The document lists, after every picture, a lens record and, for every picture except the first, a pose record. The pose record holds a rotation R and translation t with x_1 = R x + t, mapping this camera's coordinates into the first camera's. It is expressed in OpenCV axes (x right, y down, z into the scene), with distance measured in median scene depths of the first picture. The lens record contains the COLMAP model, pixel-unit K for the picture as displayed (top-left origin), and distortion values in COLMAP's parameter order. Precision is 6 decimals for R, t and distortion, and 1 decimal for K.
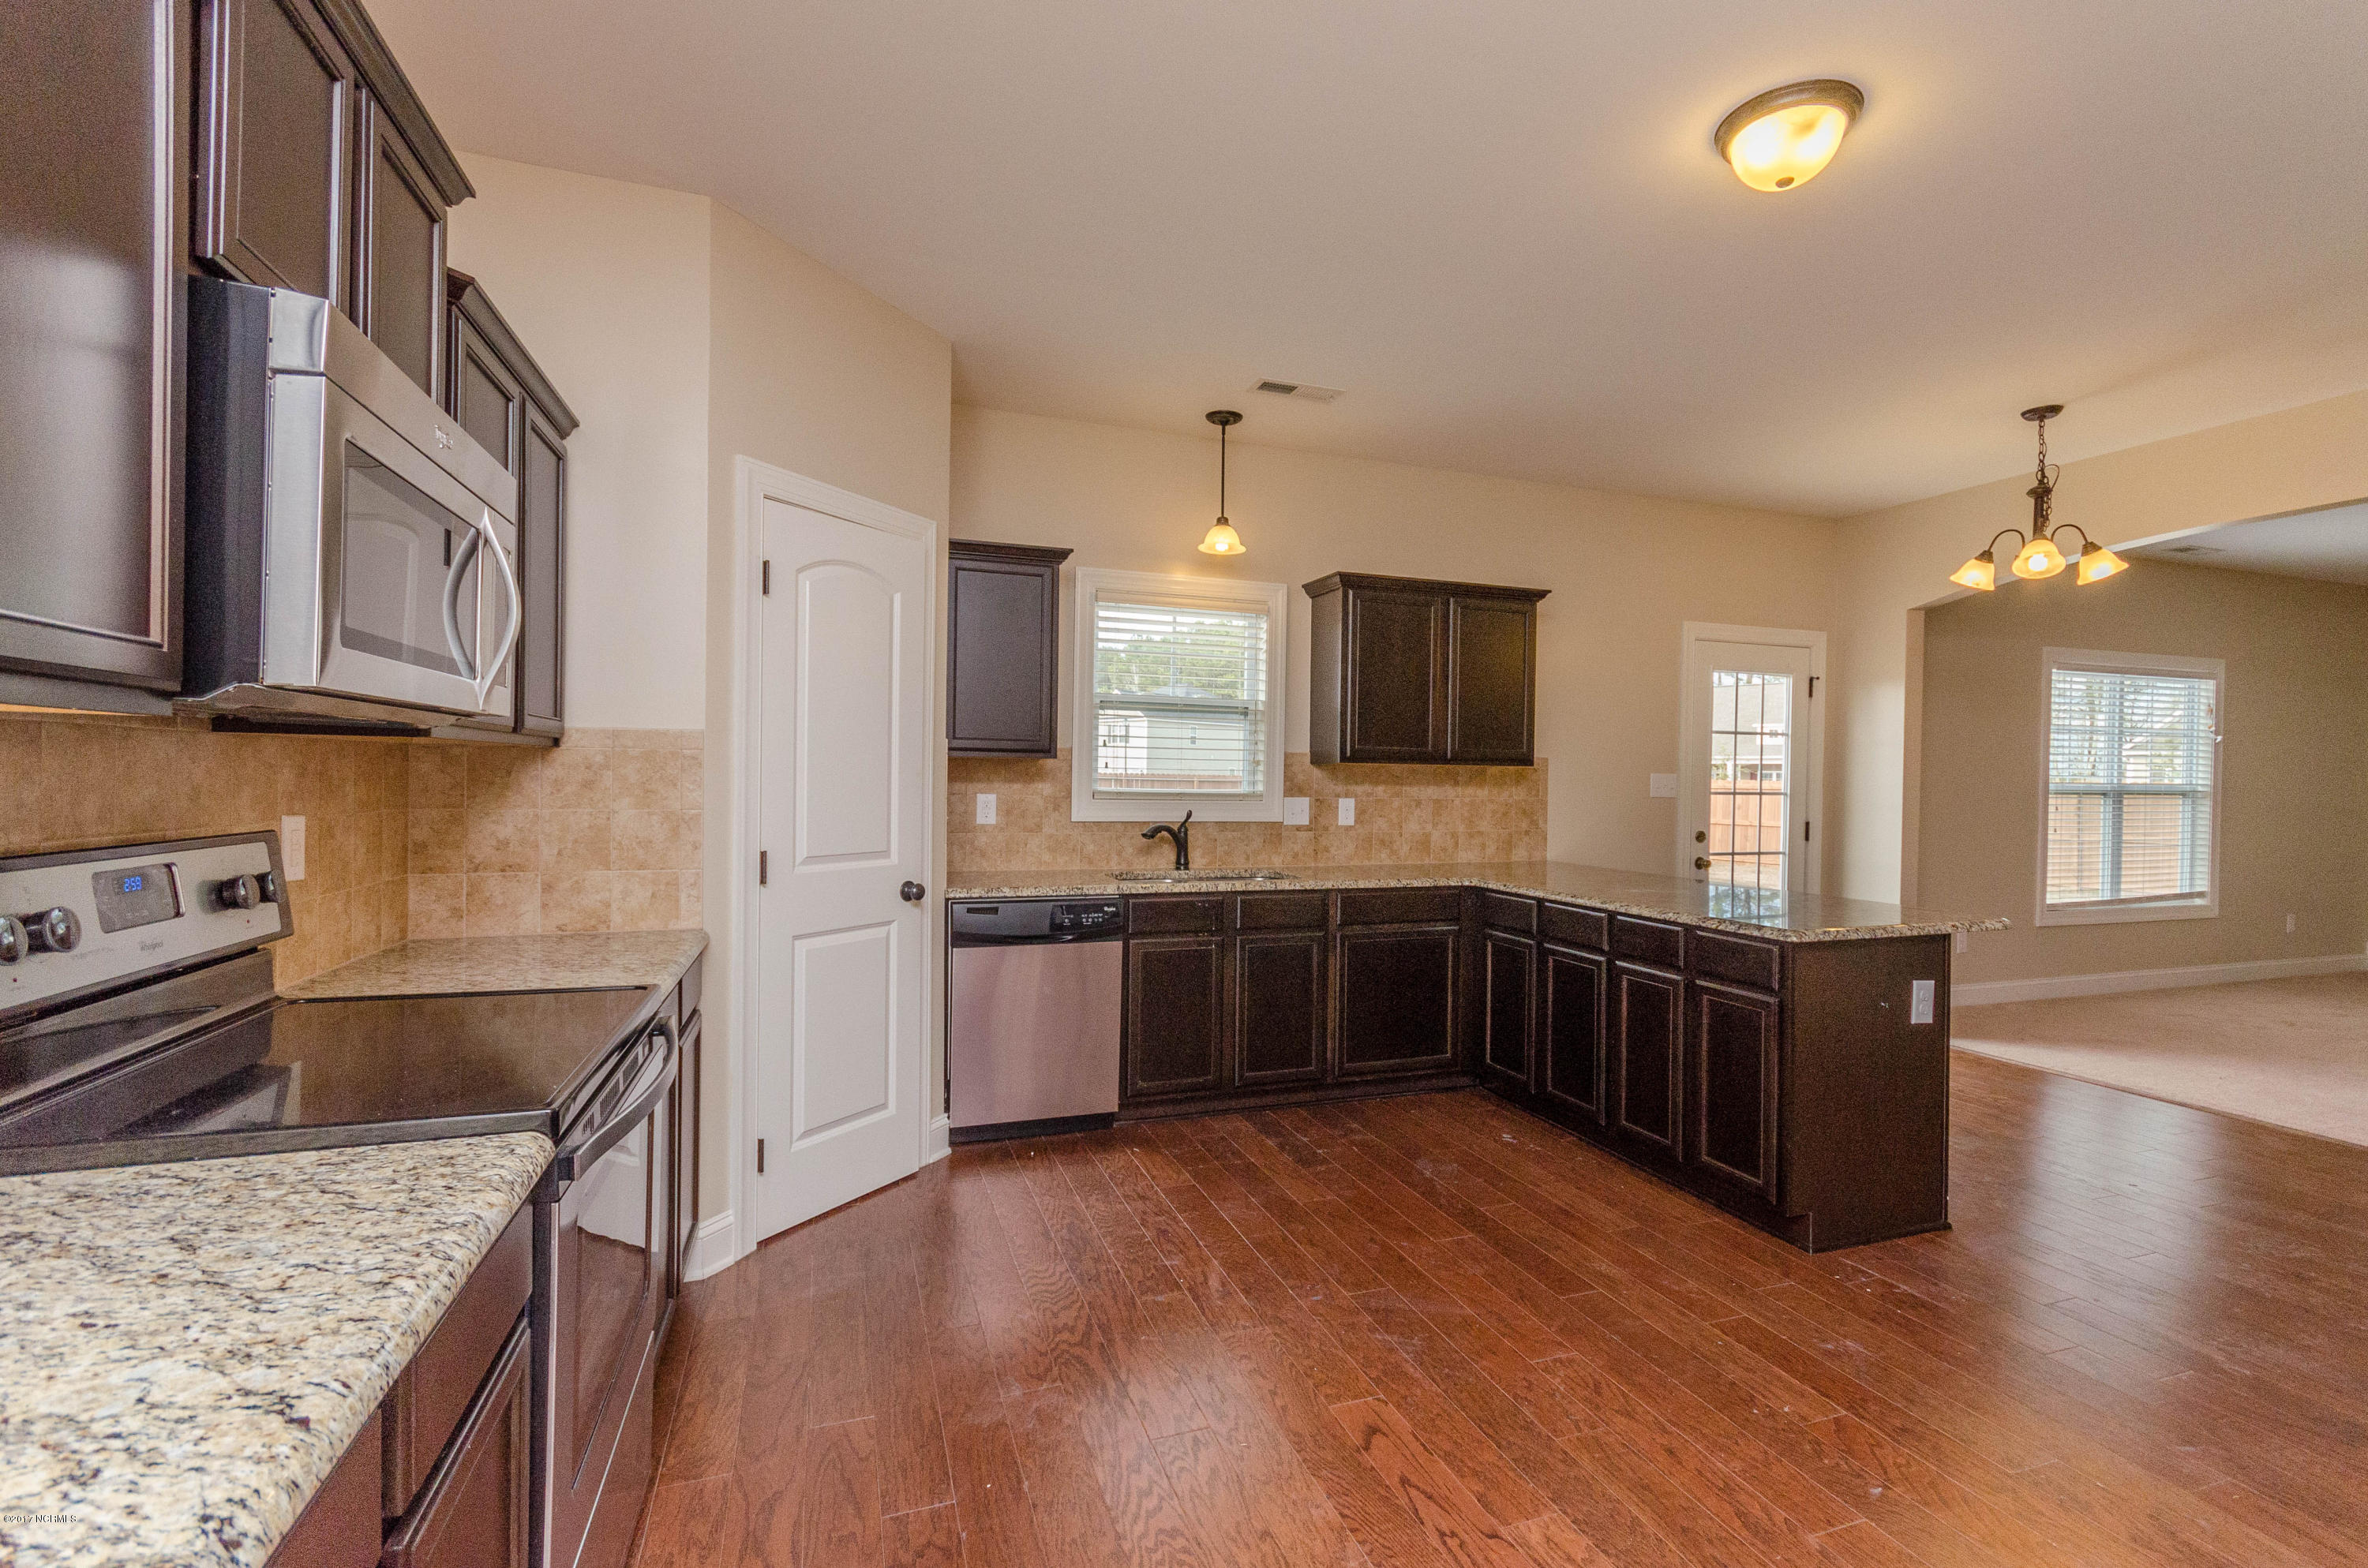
lens RADIAL K [[1049.2, 0, 1206.6], [0, 1049.2, 788.1], [0, 0, 1]] dist [0.003233, 0.000195]
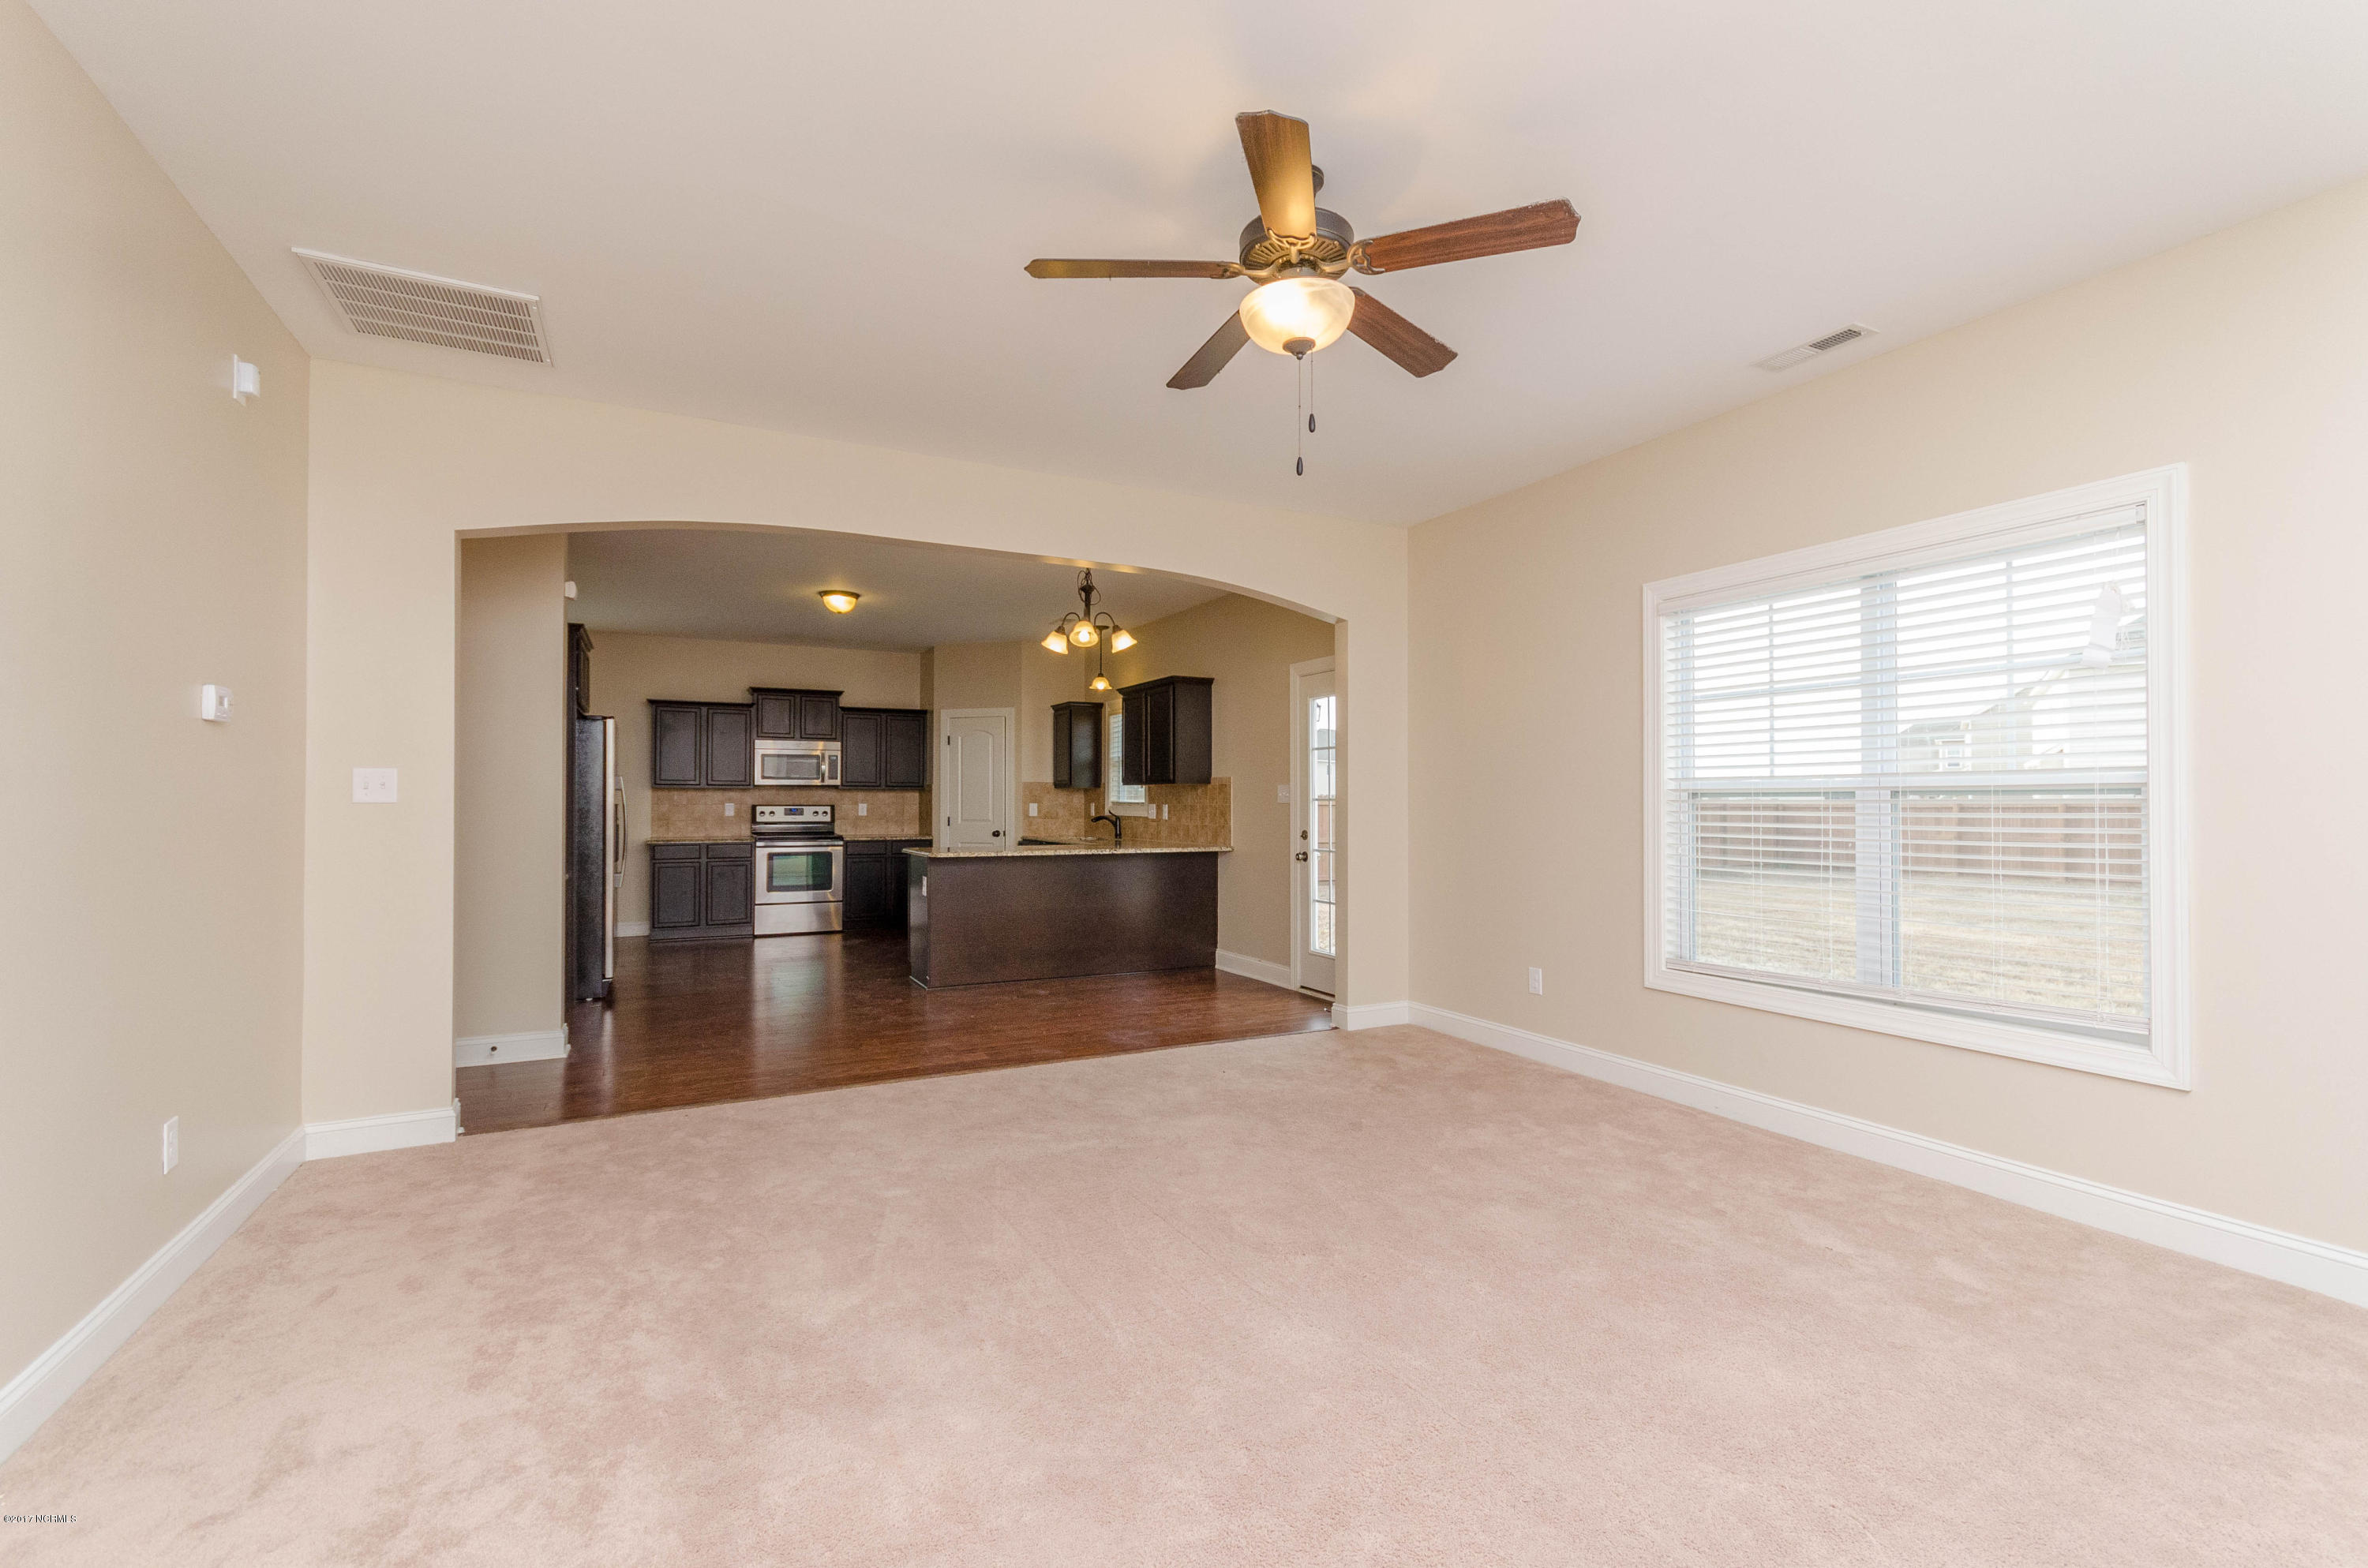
lens RADIAL K [[980.1, 0, 1217.8], [0, 980.1, 796.9], [0, 0, 1]] dist [0.000867, 0.000028]
pose [[0.158472, -0.018750, -0.987185, 2.045700], [-0.012051, 0.999708, -0.020923, 0.034596], [0.987290, 0.015213, 0.158200, 0.920735]]
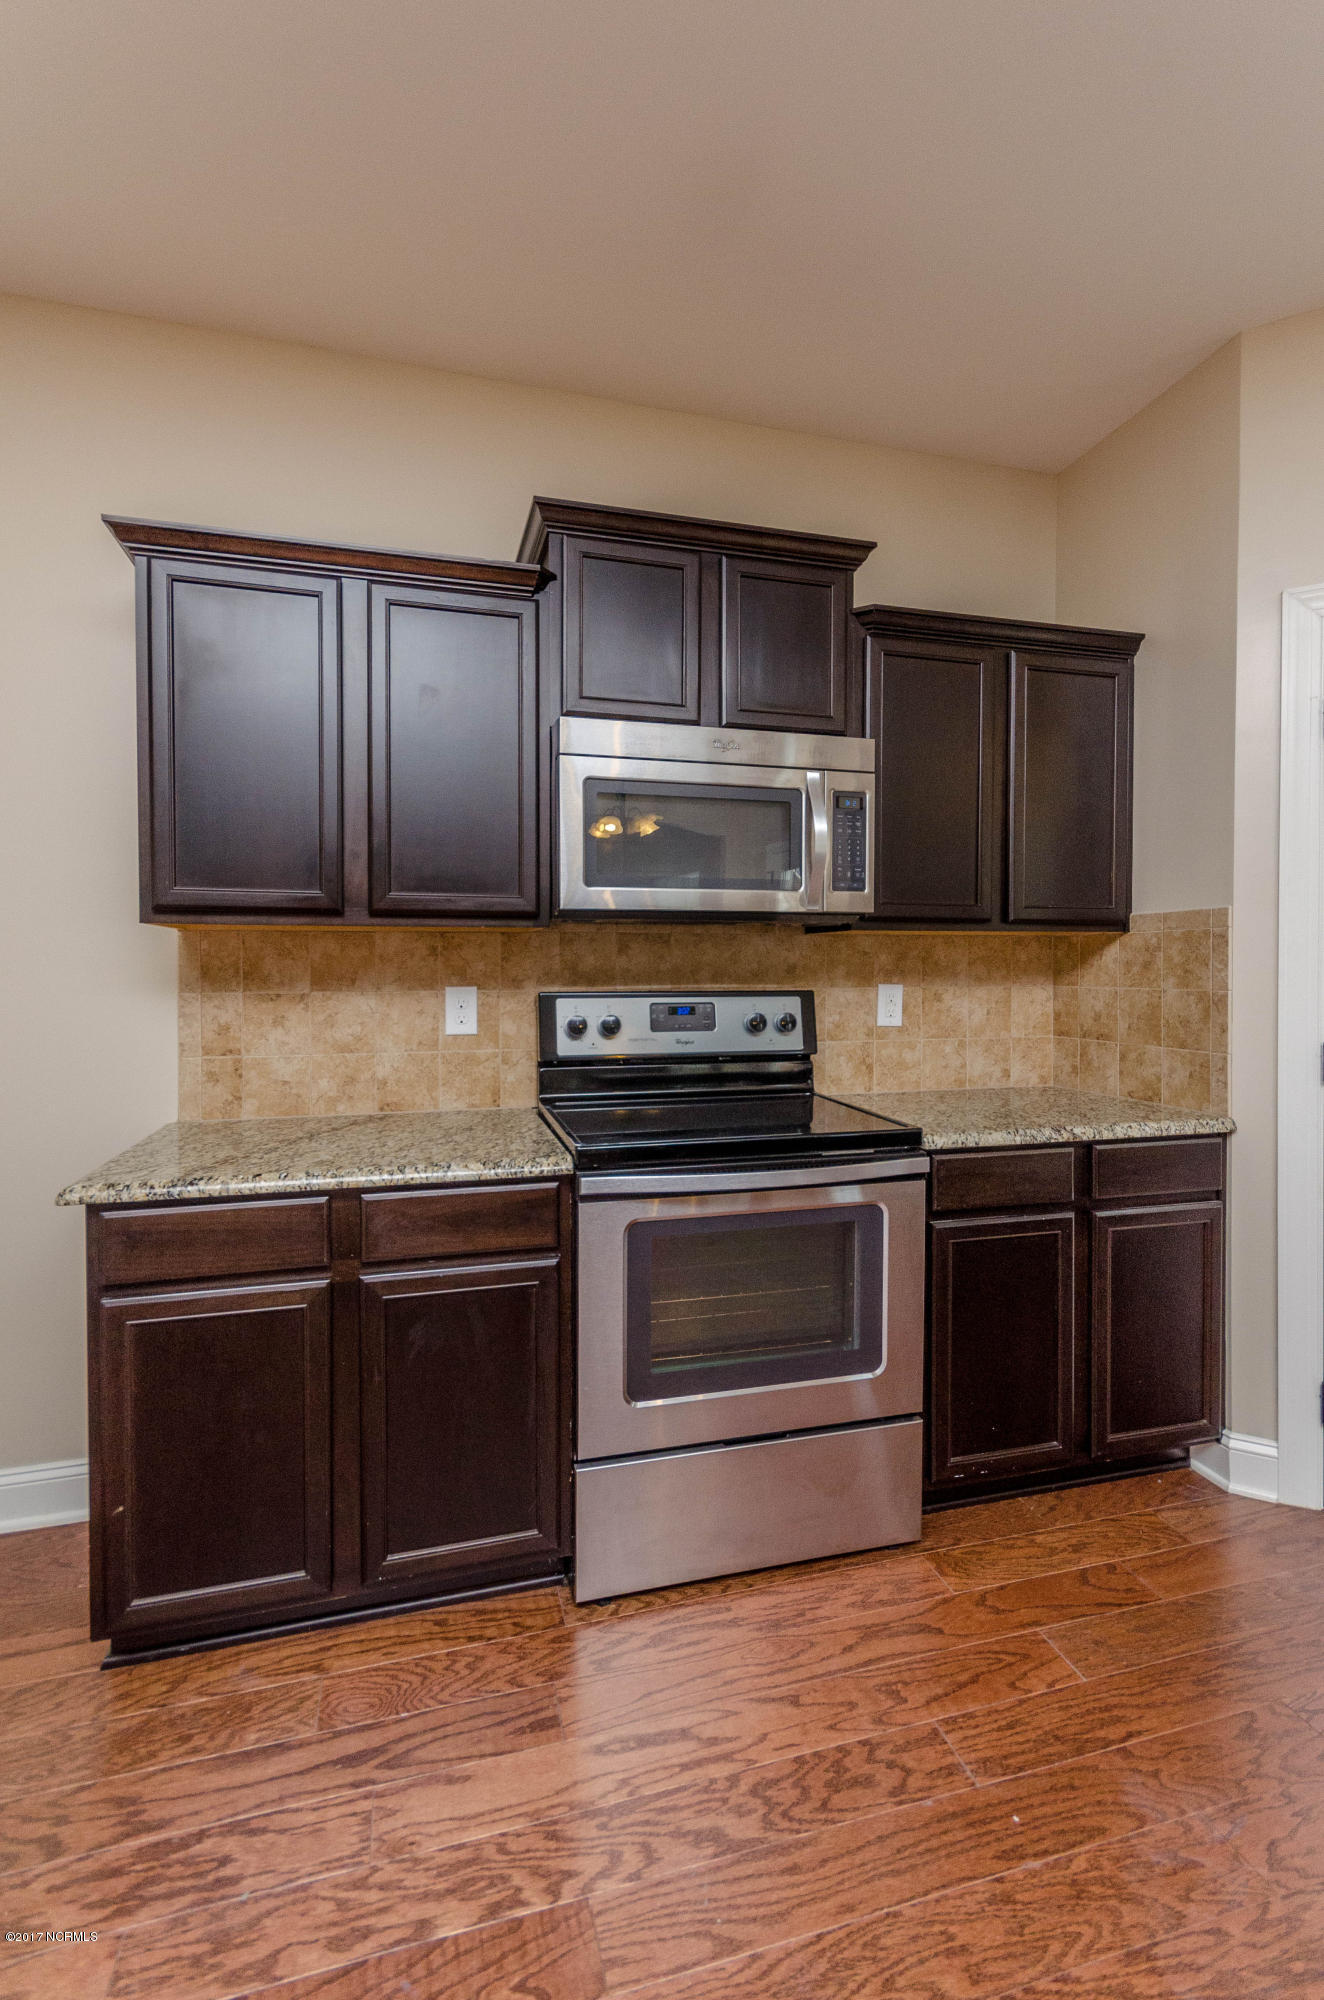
lens RADIAL K [[899.4, 0, 656.7], [0, 899.4, 979.2], [0, 0, 1]] dist [0.002761, -0.000293]
pose [[-0.077578, 0.000250, -0.996986, 0.228988], [-0.010579, 0.999943, 0.001074, 0.009244], [0.996930, 0.010630, -0.077571, 0.346785]]
